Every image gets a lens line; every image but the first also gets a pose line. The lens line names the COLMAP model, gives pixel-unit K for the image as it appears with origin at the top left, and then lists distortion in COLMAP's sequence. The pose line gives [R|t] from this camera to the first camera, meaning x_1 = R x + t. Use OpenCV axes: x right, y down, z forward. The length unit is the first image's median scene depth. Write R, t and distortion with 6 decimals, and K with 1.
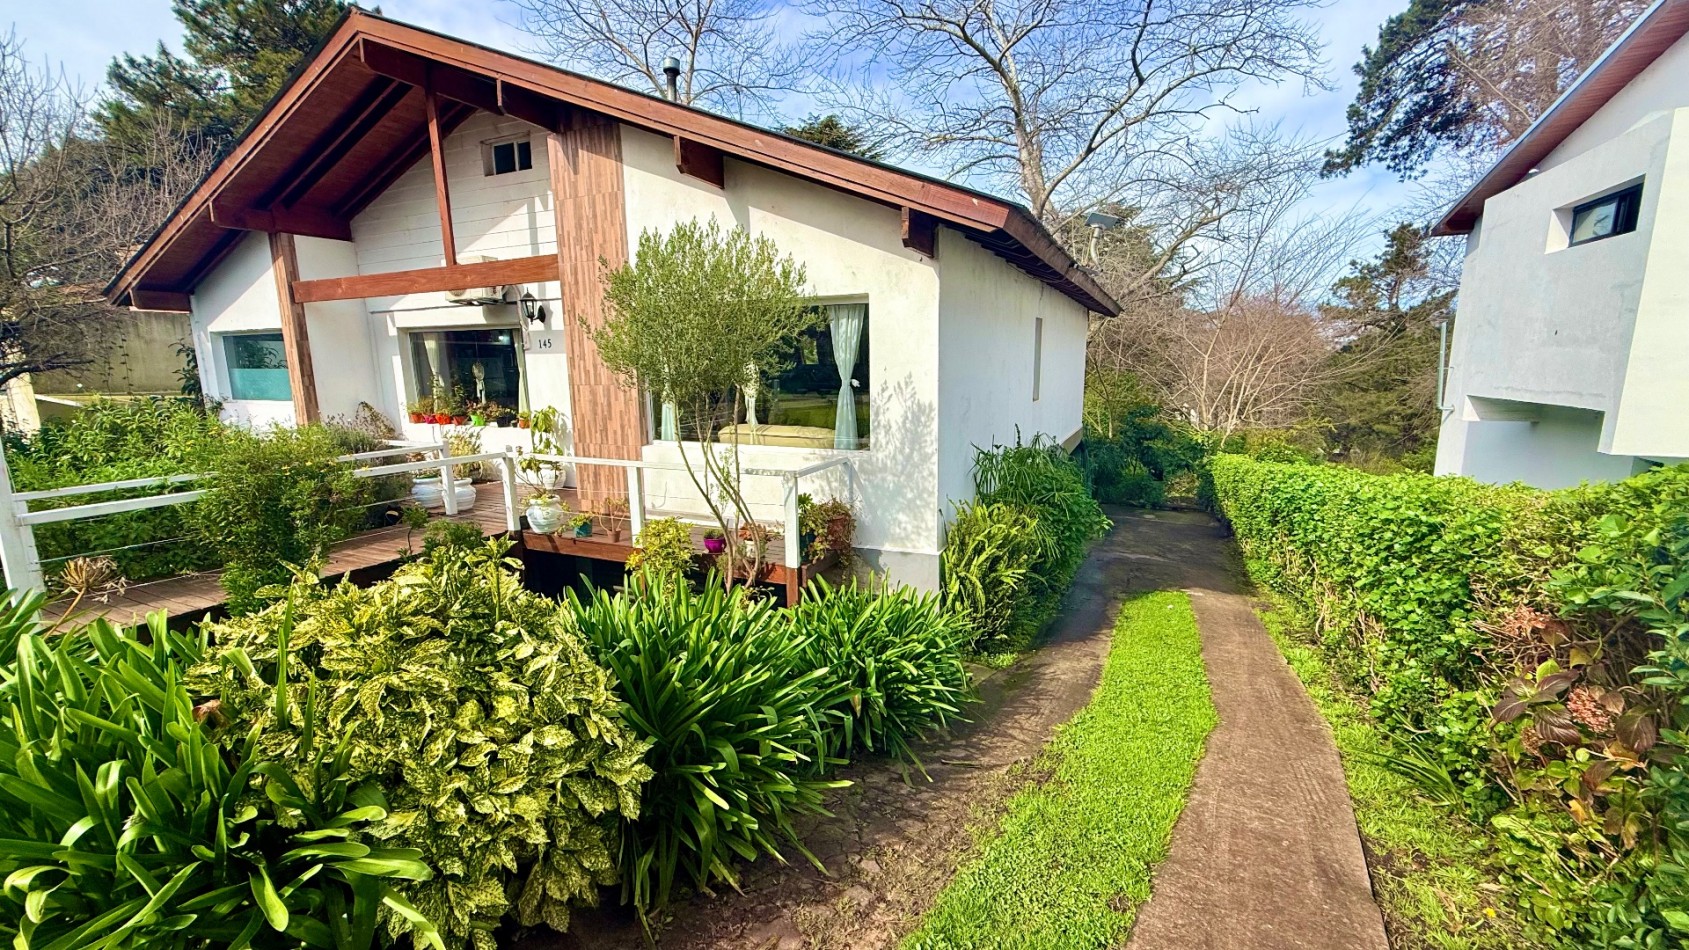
lens RADIAL K [[671.3, 0, 841.5], [0, 671.3, 476.5], [0, 0, 1]] dist [0.000182, -0.000310]
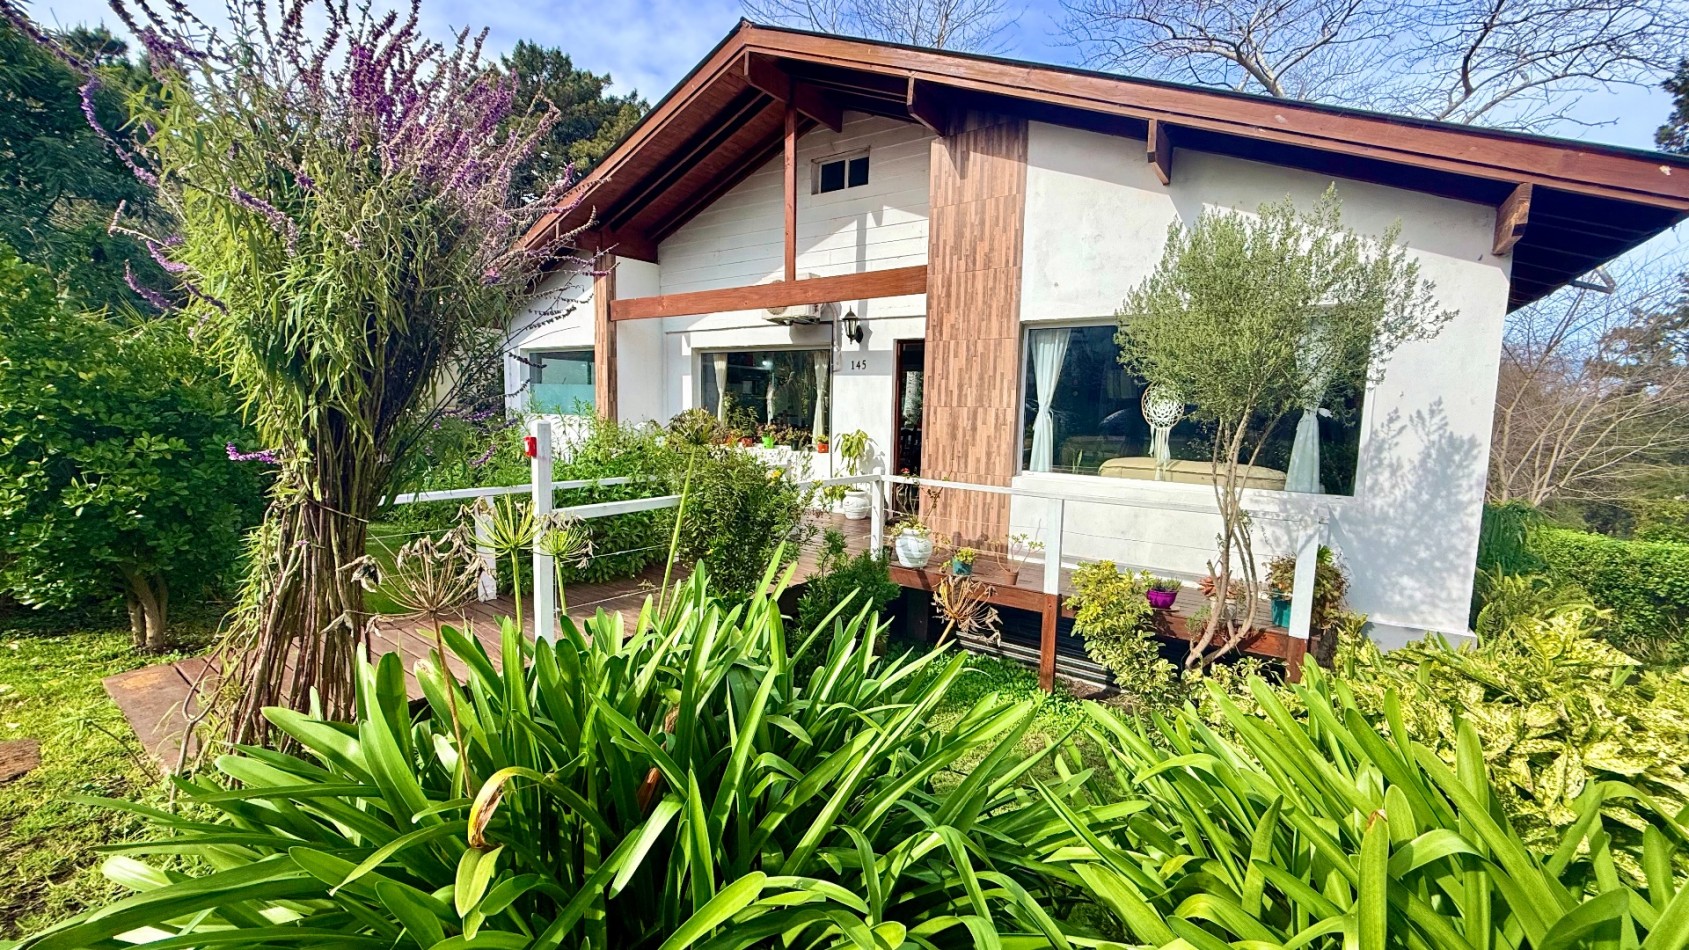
lens RADIAL K [[671.3, 0, 841.7], [0, 671.3, 475.8], [0, 0, 1]] dist [0.000182, -0.000310]
pose [[0.983381, 0.053374, -0.173533, -0.377503], [-0.064690, 0.996087, -0.060219, 0.022578], [0.169640, 0.070444, 0.982985, 0.093504]]
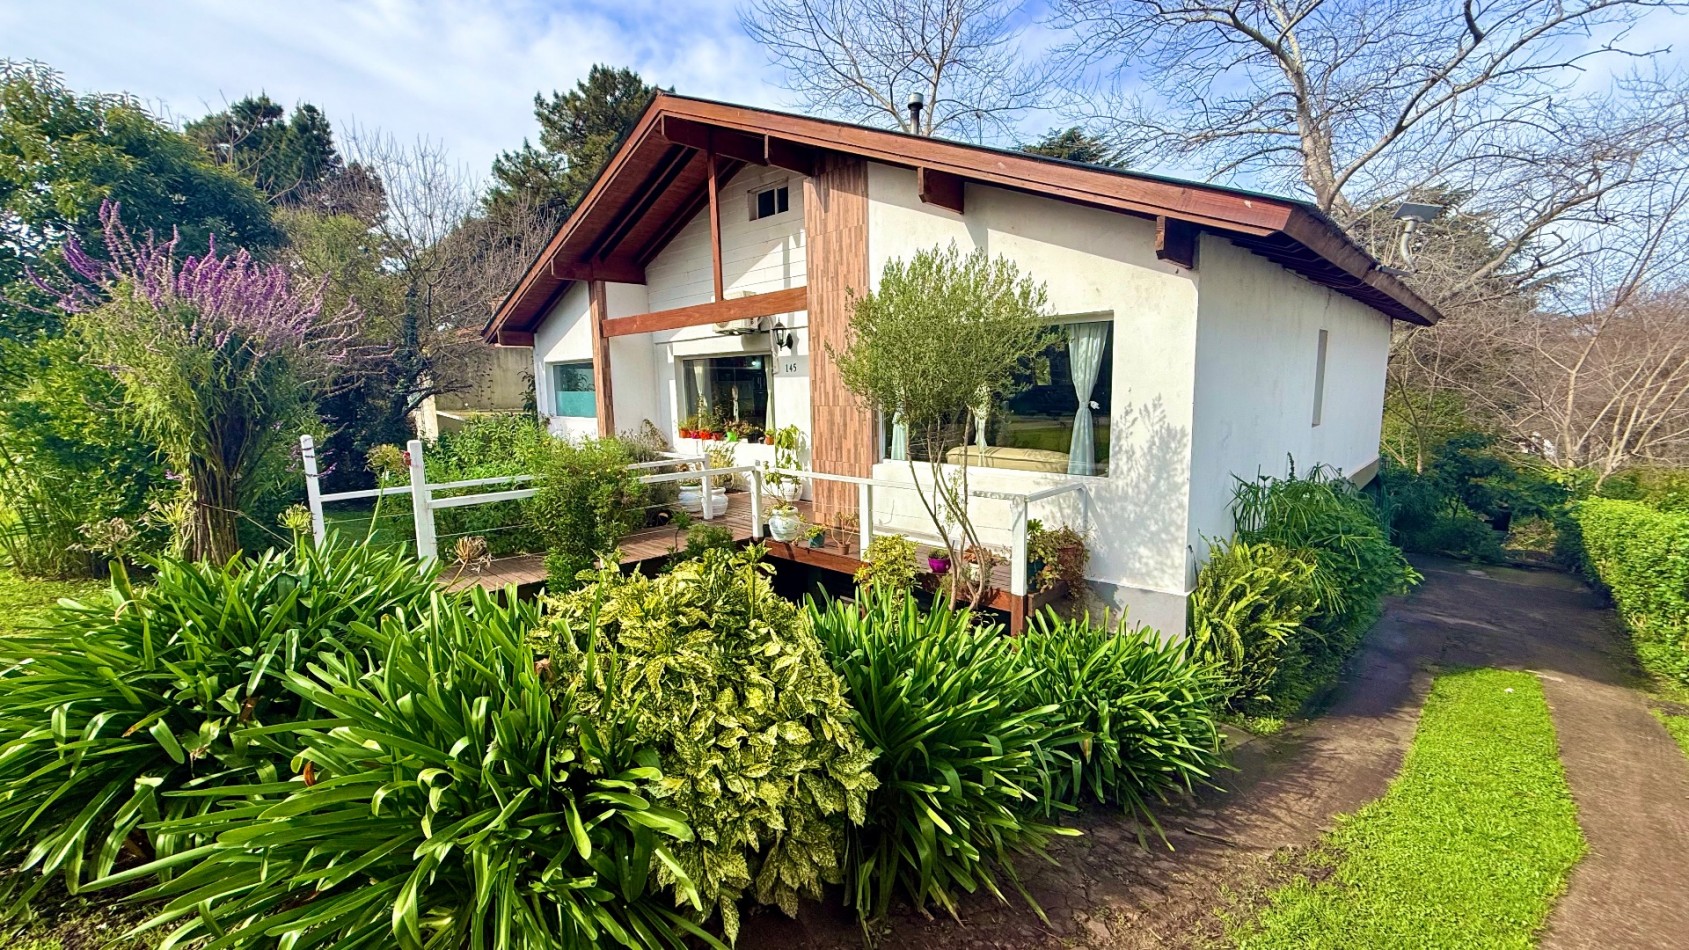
lens RADIAL K [[671.3, 0, 840.7], [0, 671.3, 476.1], [0, 0, 1]] dist [0.000182, -0.000310]
pose [[0.945792, 0.038237, -0.322513, -0.007346], [-0.048233, 0.998570, -0.023058, -0.000678], [0.321170, 0.037364, 0.946284, -0.003575]]
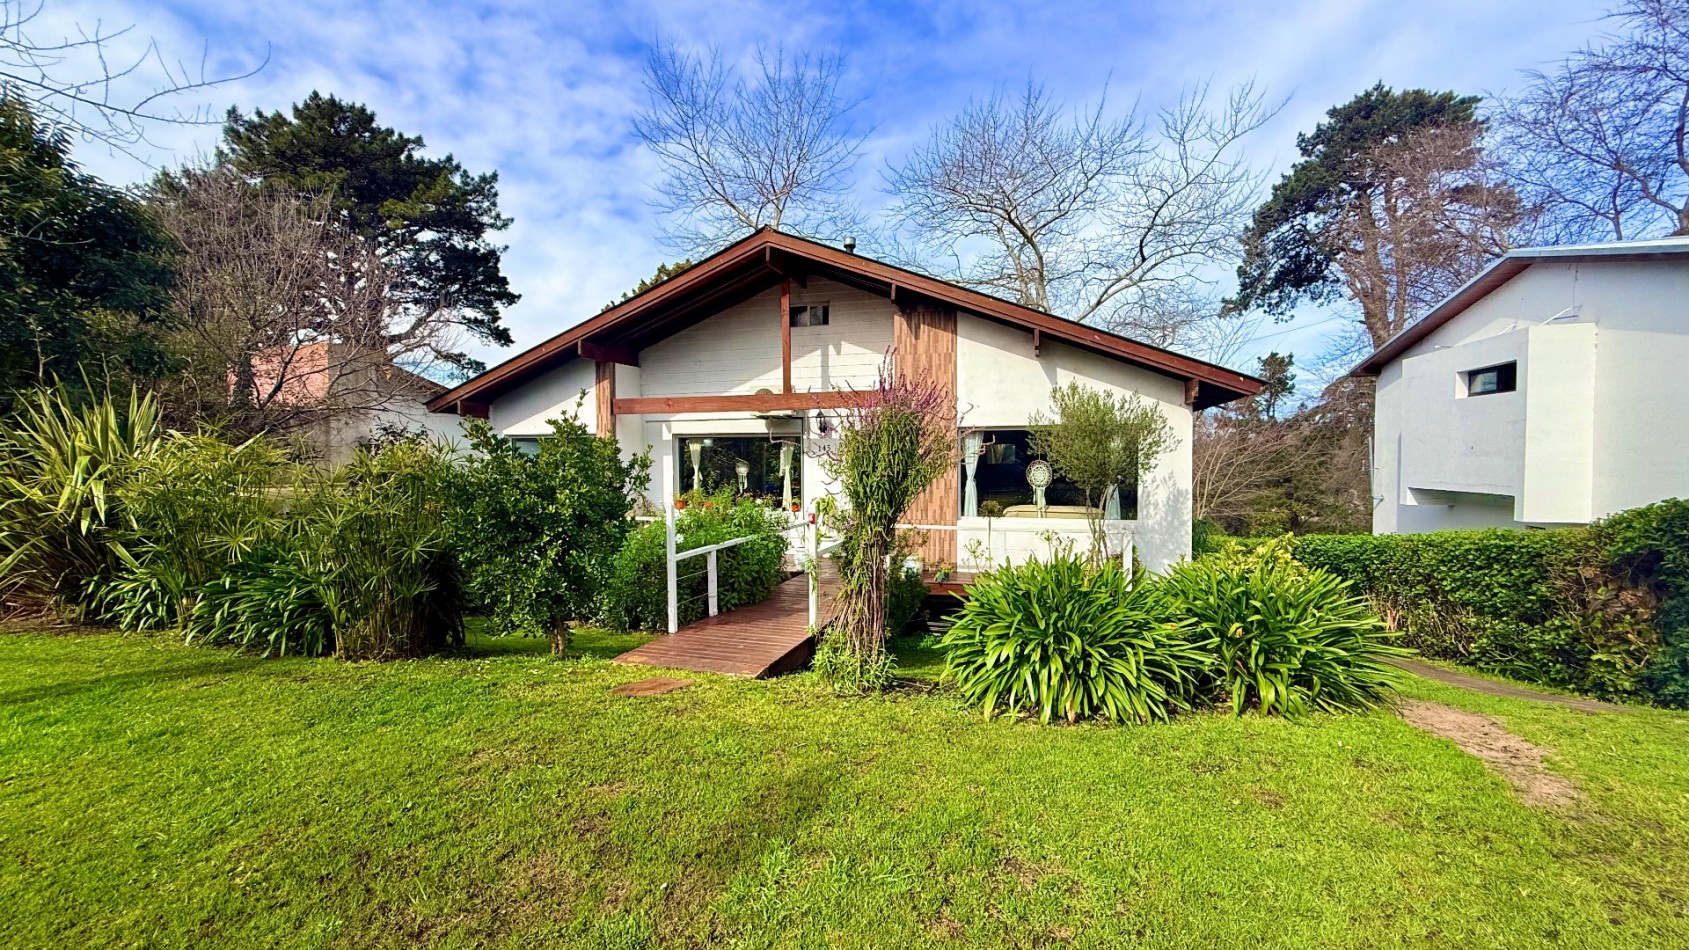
lens RADIAL K [[671.3, 0, 840.9], [0, 671.3, 476.8], [0, 0, 1]] dist [0.000182, -0.000310]
pose [[0.989413, 0.003198, 0.145089, -0.780795], [0.017358, 0.989972, -0.140190, 0.061840], [-0.144083, 0.141225, 0.979437, -0.405246]]
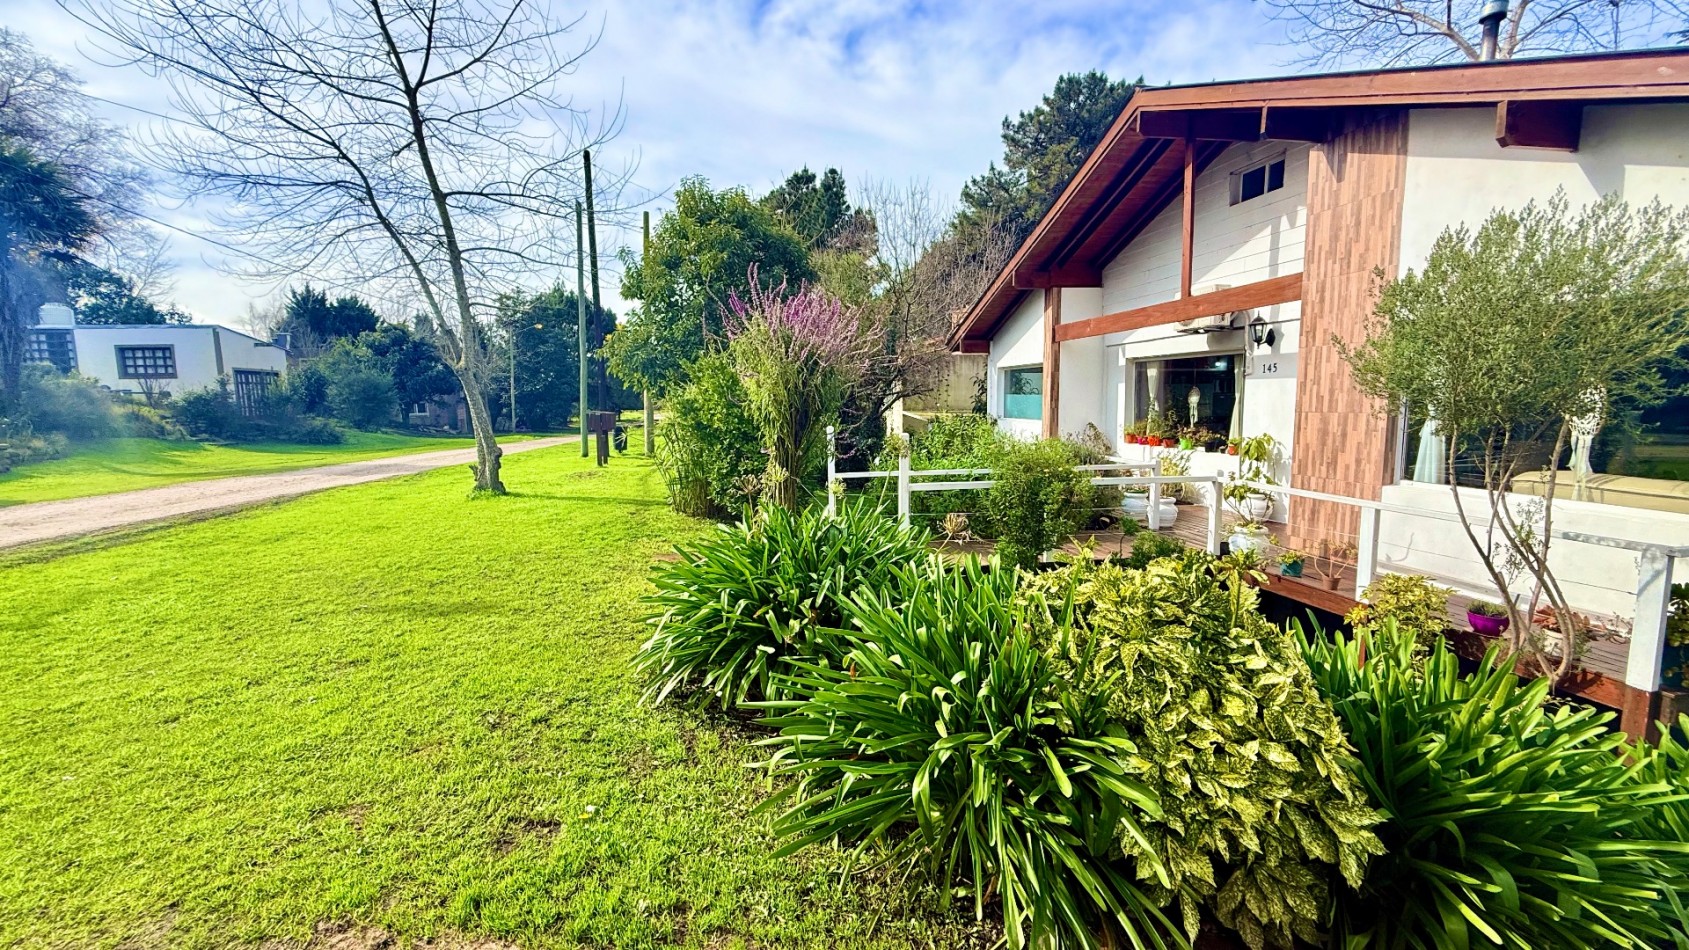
lens RADIAL K [[671.3, 0, 839.7], [0, 671.3, 475.5], [0, 0, 1]] dist [0.000182, -0.000310]
pose [[0.577582, 0.097973, -0.810432, -0.009939], [-0.130569, 0.991078, 0.026756, 0.009035], [0.805823, 0.090364, 0.585221, -0.044351]]
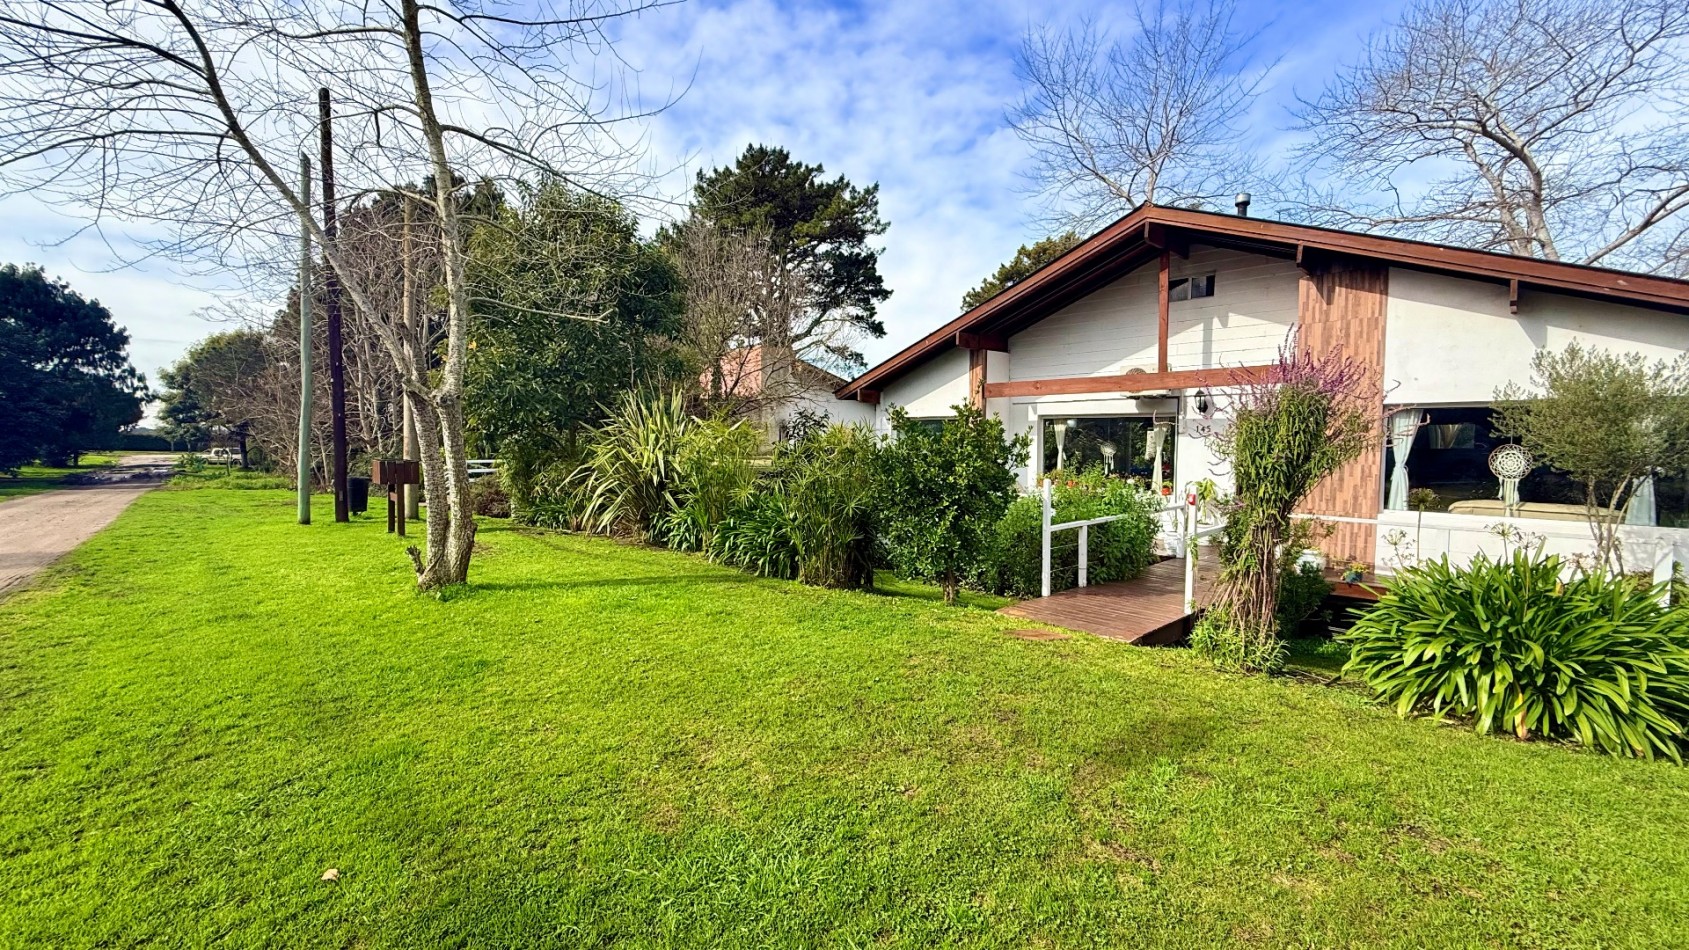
lens RADIAL K [[671.3, 0, 839.7], [0, 671.3, 476.0], [0, 0, 1]] dist [0.000182, -0.000310]
pose [[0.933806, 0.035090, -0.356056, -0.811173], [-0.074610, 0.992398, -0.097873, 0.083253], [0.349915, 0.117960, 0.929325, -0.520188]]
